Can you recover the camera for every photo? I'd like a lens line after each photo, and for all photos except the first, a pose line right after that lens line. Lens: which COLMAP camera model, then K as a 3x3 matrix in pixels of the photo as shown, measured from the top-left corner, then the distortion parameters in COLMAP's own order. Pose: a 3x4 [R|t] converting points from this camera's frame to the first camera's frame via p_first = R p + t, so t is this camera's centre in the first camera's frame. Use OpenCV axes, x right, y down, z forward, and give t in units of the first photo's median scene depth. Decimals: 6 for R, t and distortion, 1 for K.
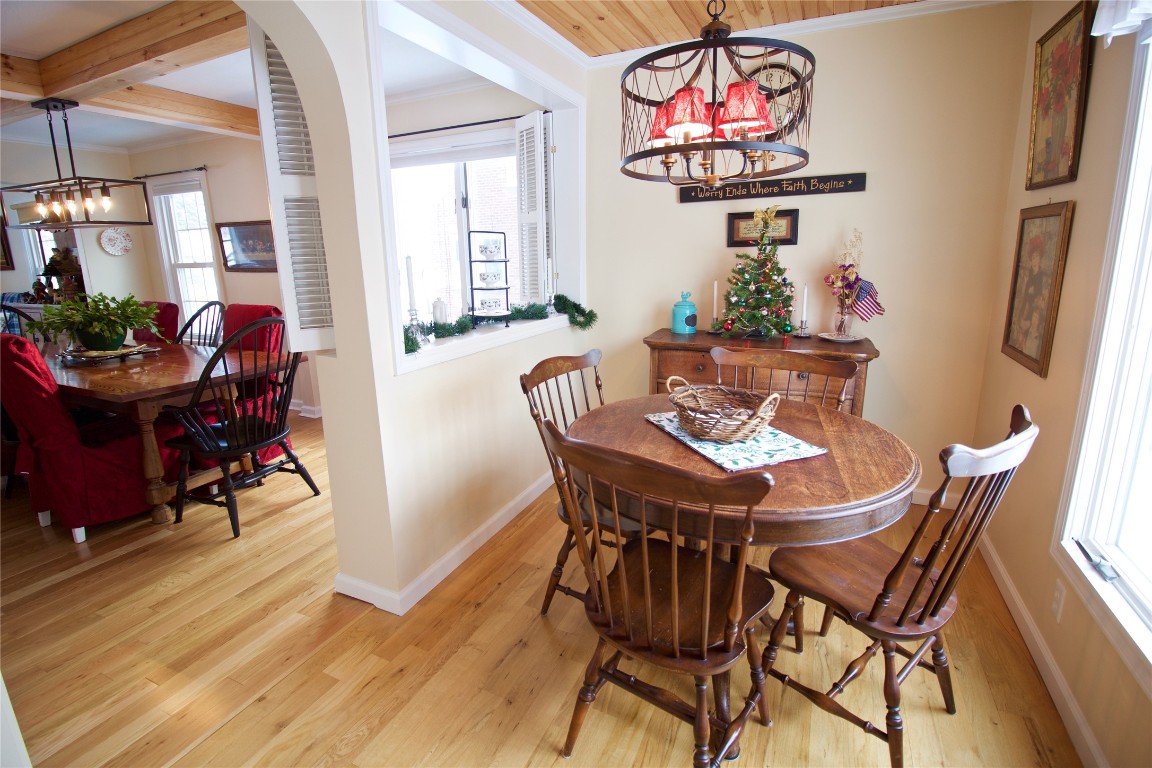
lens RADIAL K [[529.6, 0, 580.3], [0, 529.6, 371.1], [0, 0, 1]] dist [-0.025321, -0.001267]
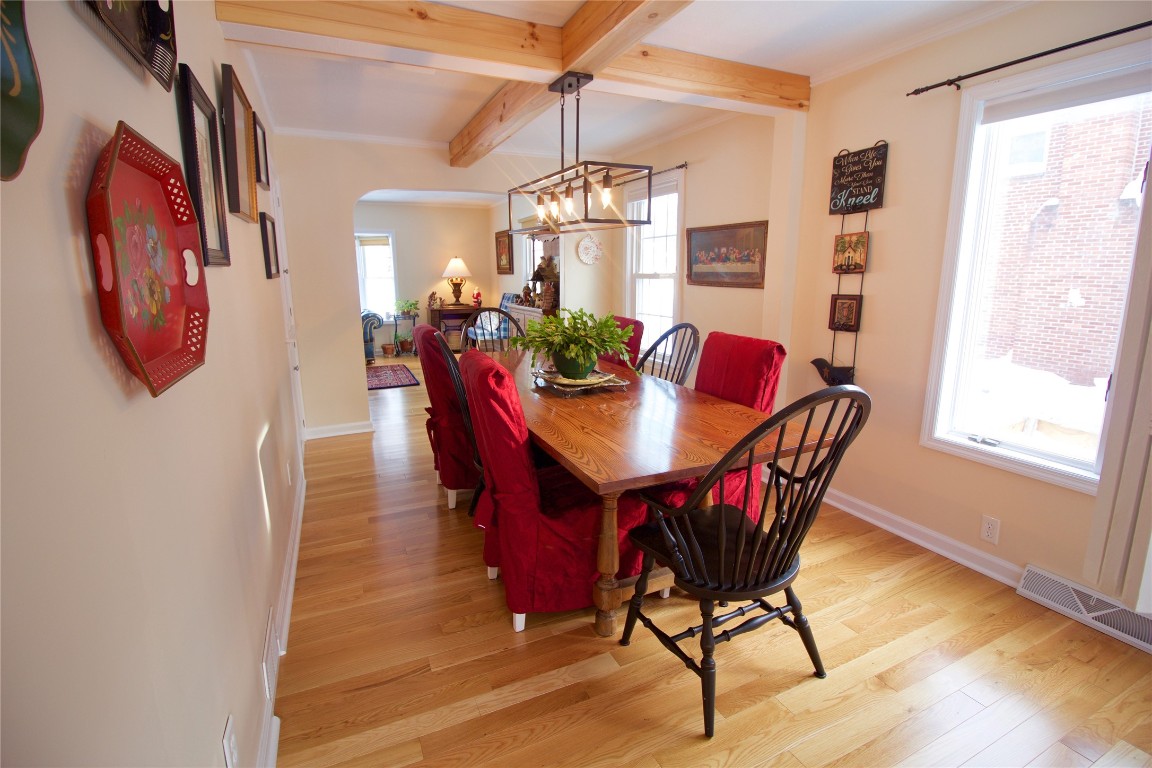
lens RADIAL K [[534.4, 0, 579.6], [0, 534.4, 379.0], [0, 0, 1]] dist [-0.027188, -0.000850]
pose [[0.759022, 0.142702, -0.635234, -0.364554], [-0.148713, 0.987891, 0.044232, -0.076321], [0.633853, 0.060894, 0.771052, 0.339964]]
